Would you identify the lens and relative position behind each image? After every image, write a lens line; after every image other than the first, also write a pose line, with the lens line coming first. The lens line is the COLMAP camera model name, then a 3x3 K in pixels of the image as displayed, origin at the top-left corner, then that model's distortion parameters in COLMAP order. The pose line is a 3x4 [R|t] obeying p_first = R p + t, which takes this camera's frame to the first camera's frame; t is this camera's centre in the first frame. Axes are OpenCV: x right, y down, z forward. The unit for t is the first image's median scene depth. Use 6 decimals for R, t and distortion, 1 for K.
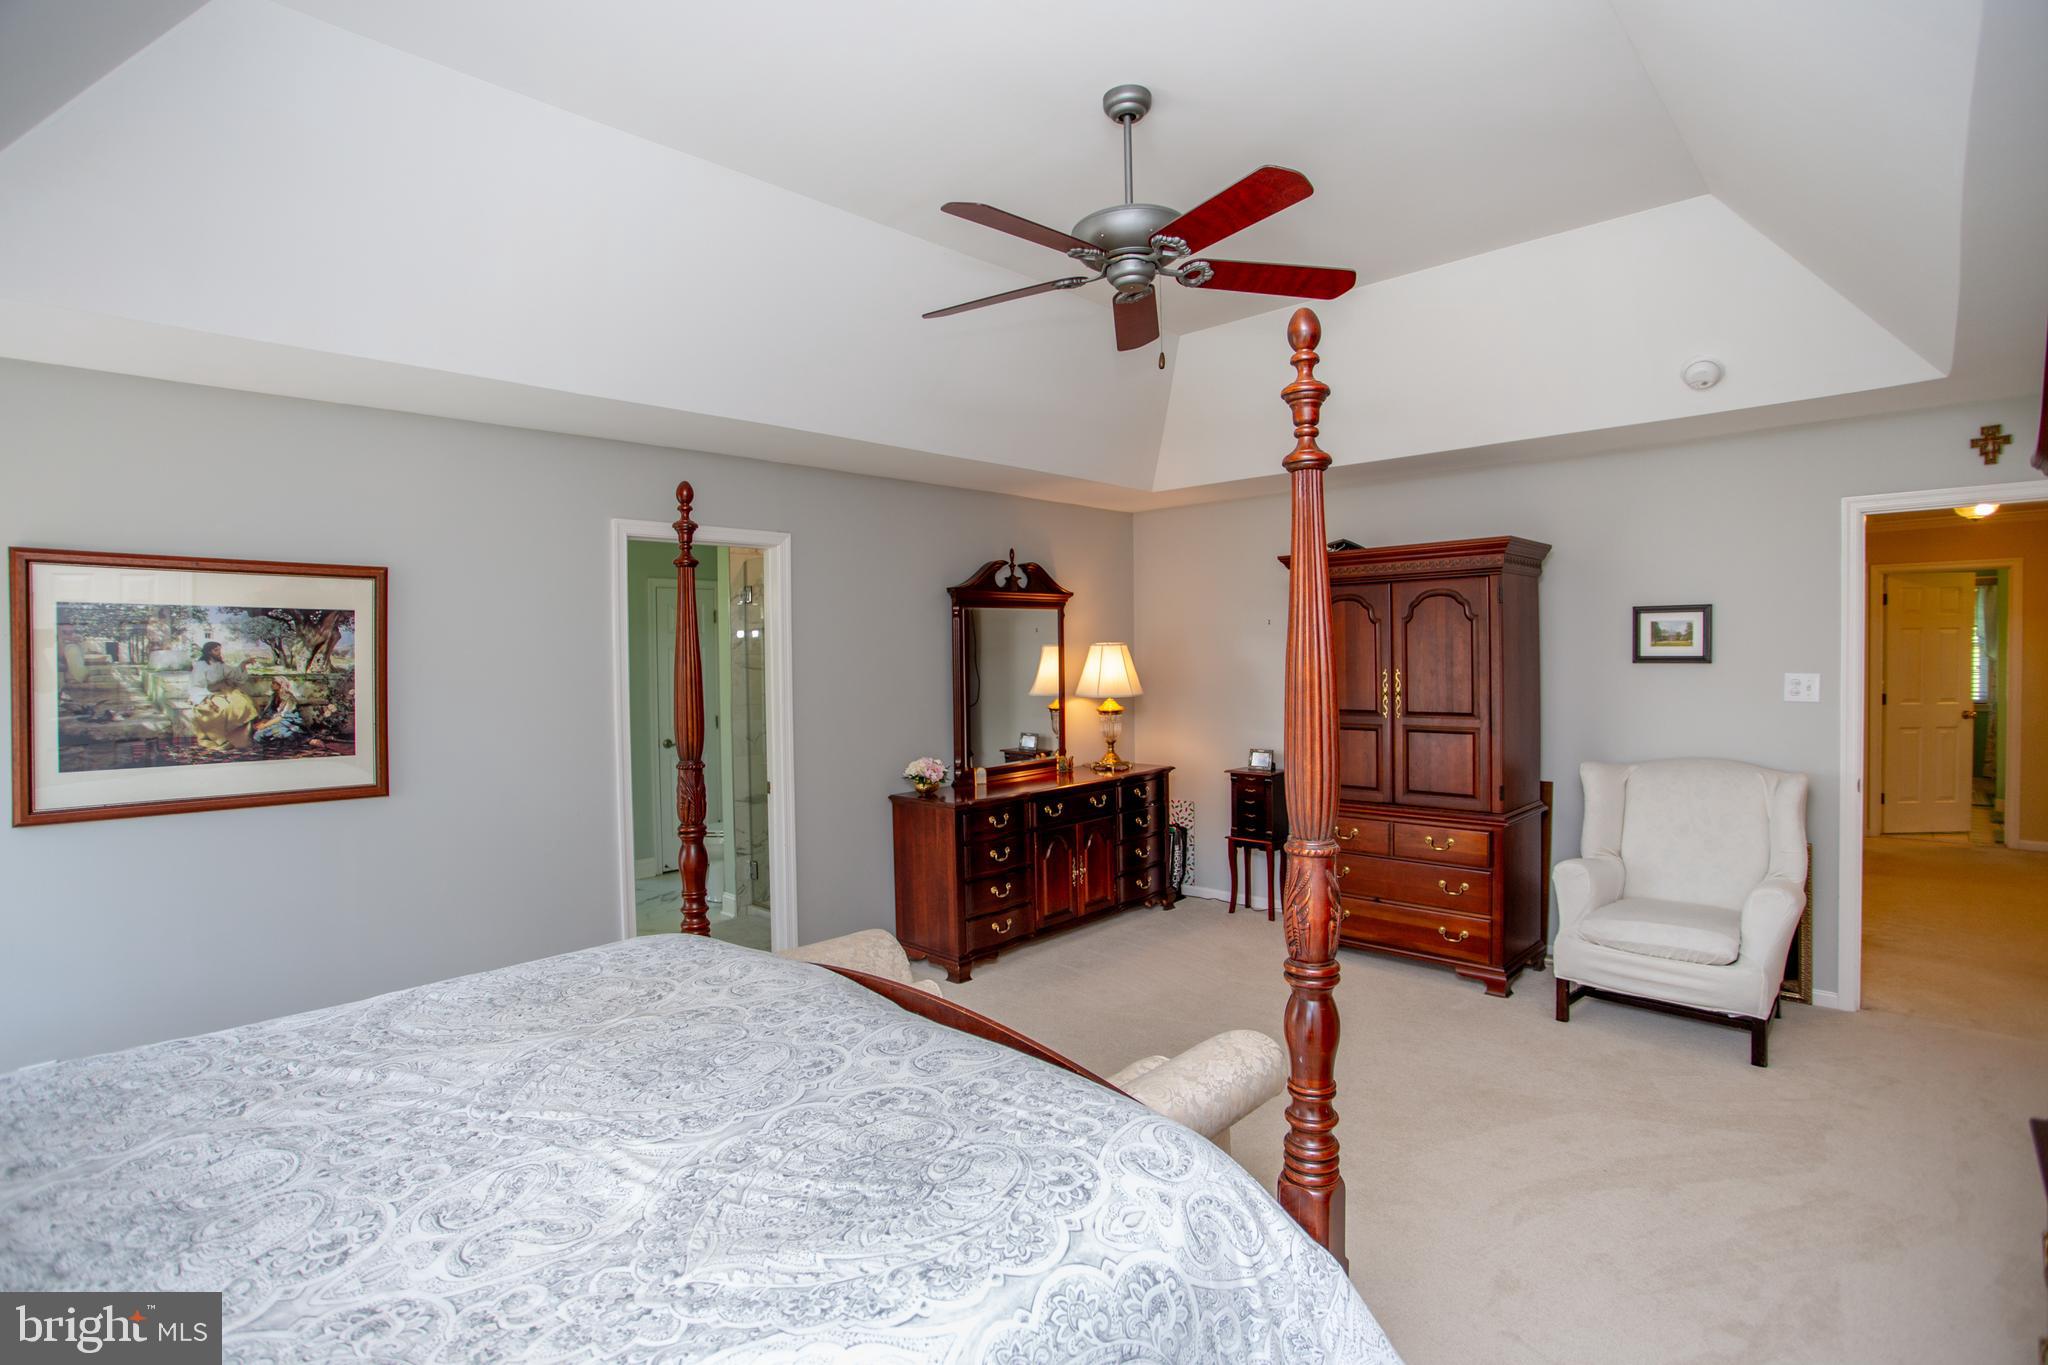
lens RADIAL K [[996.3, 0, 1024.0], [0, 996.3, 682.5], [0, 0, 1]] dist [-0.066630, 0.022734]
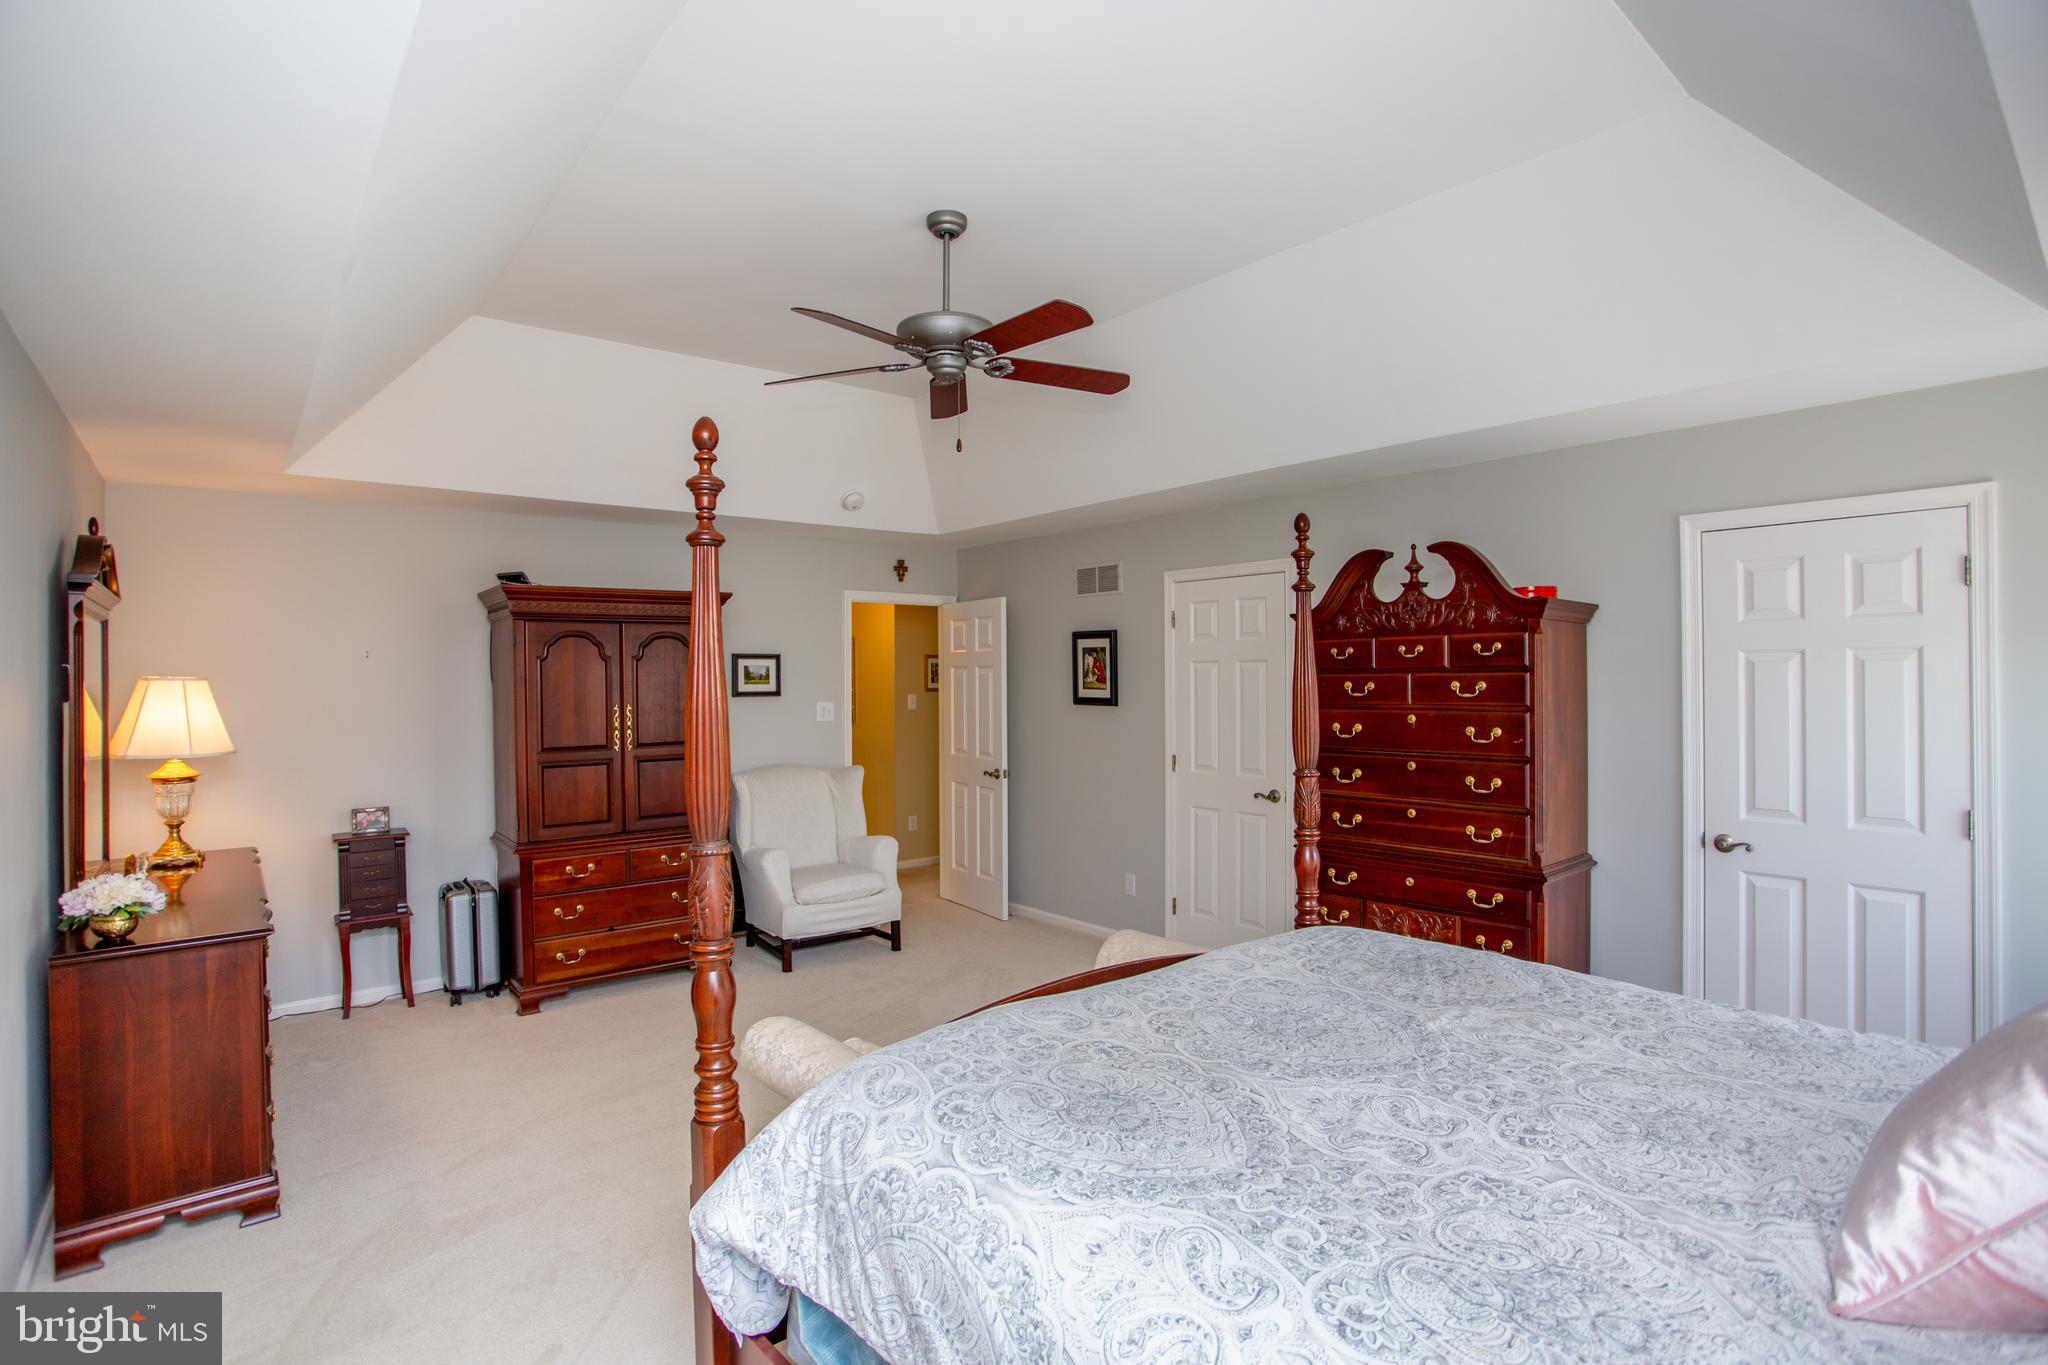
lens RADIAL K [[990.8, 0, 1015.4], [0, 990.8, 674.4], [0, 0, 1]] dist [-0.079687, 0.033370]
pose [[0.112657, 0.018151, 0.993468, -0.699940], [0.039443, 0.998963, -0.022725, -0.005871], [-0.992851, 0.041745, 0.111824, 0.525772]]
